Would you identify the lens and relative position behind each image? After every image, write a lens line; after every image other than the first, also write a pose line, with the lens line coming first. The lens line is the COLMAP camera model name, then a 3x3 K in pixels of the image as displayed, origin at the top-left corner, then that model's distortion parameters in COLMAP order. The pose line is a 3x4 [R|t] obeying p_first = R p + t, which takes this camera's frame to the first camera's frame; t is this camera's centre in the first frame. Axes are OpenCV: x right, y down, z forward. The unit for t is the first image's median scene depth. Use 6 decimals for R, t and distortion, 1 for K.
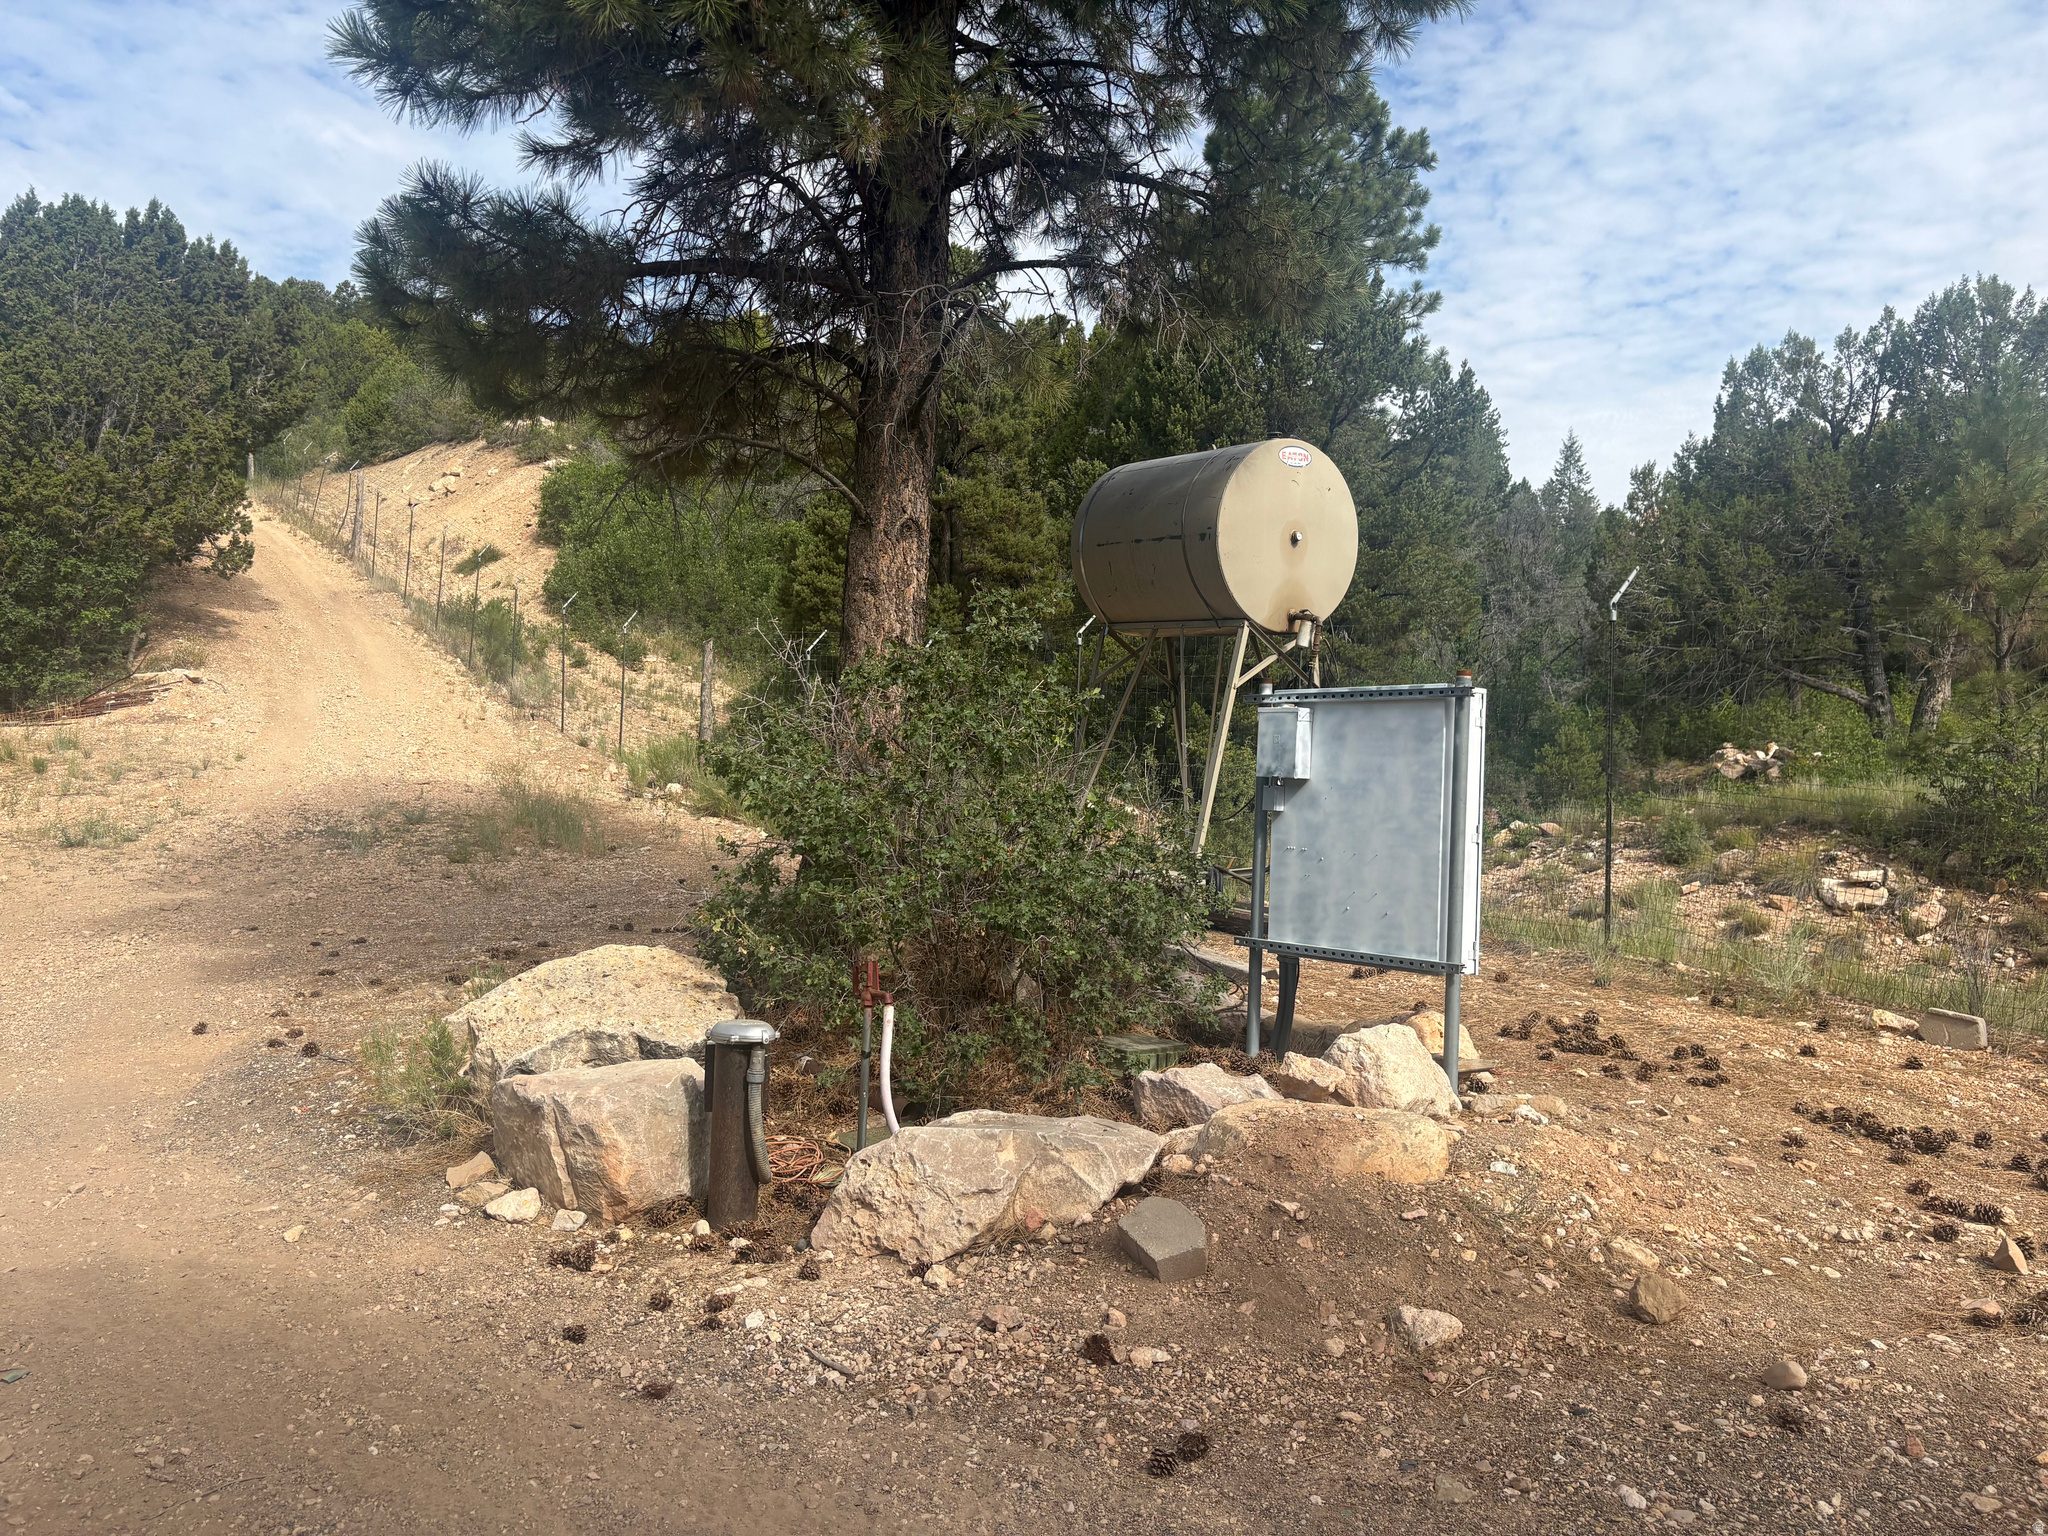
lens RADIAL K [[1534.8, 0, 1023.2], [0, 1534.8, 766.9], [0, 0, 1]] dist [0.045377, -0.049154]
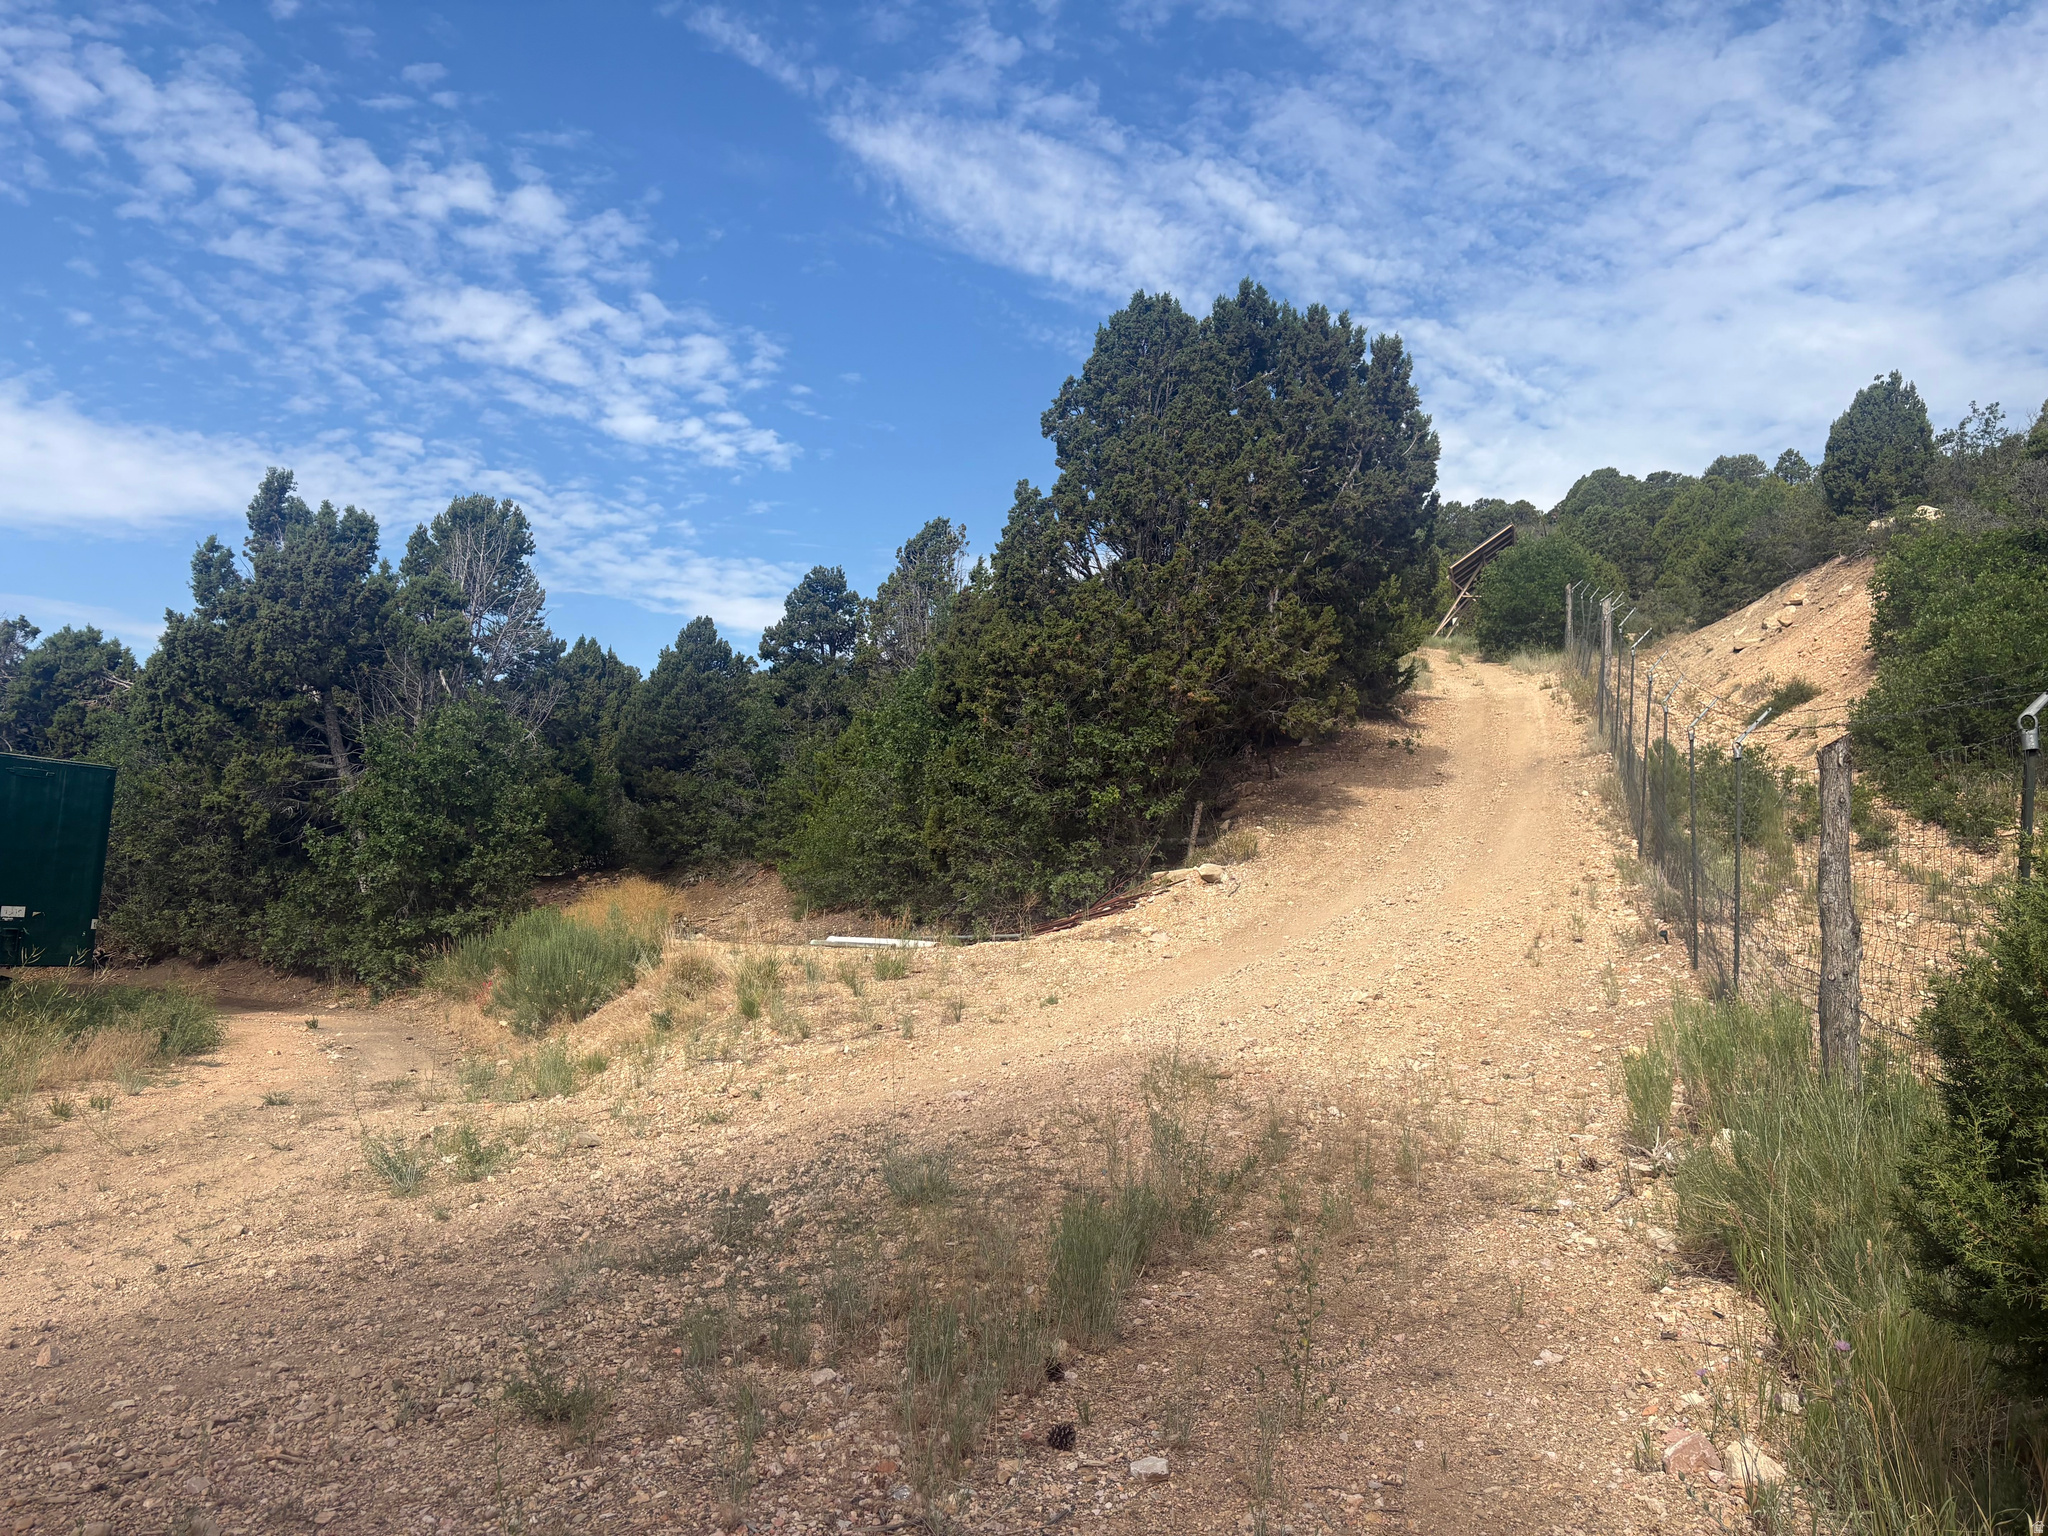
lens RADIAL K [[1534.8, 0, 1031.6], [0, 1534.8, 769.5], [0, 0, 1]] dist [0.045377, -0.049154]
pose [[0.620705, -0.072788, -0.780659, -0.023864], [-0.030406, 0.992698, -0.116734, -0.013943], [0.783455, 0.096194, 0.613959, 0.317985]]
